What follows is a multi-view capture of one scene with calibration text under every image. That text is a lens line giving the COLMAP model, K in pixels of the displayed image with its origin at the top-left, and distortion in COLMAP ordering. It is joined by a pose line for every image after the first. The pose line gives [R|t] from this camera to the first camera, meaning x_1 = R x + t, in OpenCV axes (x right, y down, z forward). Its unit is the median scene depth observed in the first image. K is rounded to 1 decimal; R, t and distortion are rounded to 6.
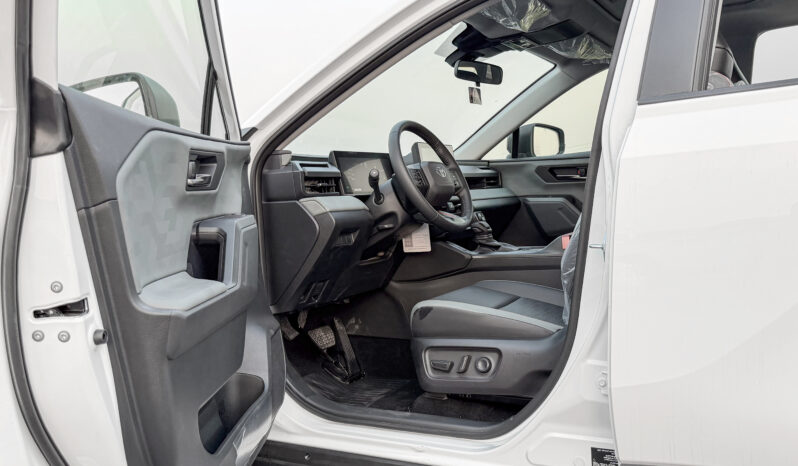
lens RADIAL K [[693.9, 0, 399.0], [0, 693.9, 233.0], [0, 0, 1]] dist [-0.001354, -0.002724]
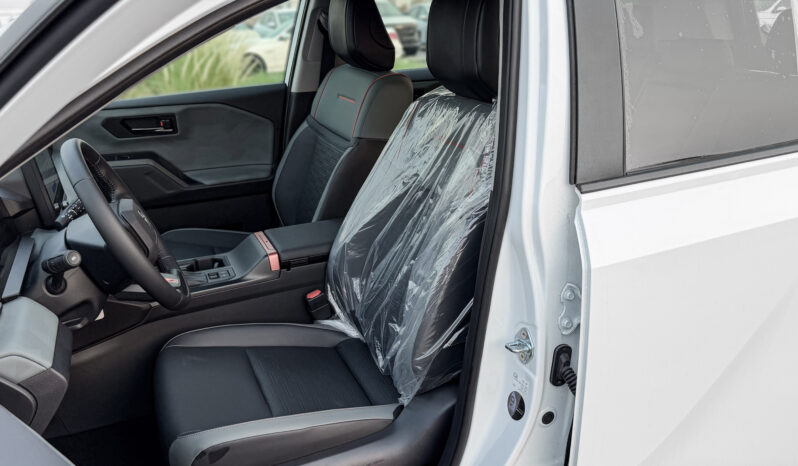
lens RADIAL K [[693.9, 0, 399.0], [0, 693.9, 233.0], [0, 0, 1]] dist [-0.001354, -0.002724]
pose [[0.635383, -0.219124, 0.740455, -0.253799], [0.044364, 0.967668, 0.248296, -0.210619], [-0.770922, -0.124914, 0.624561, 0.389678]]
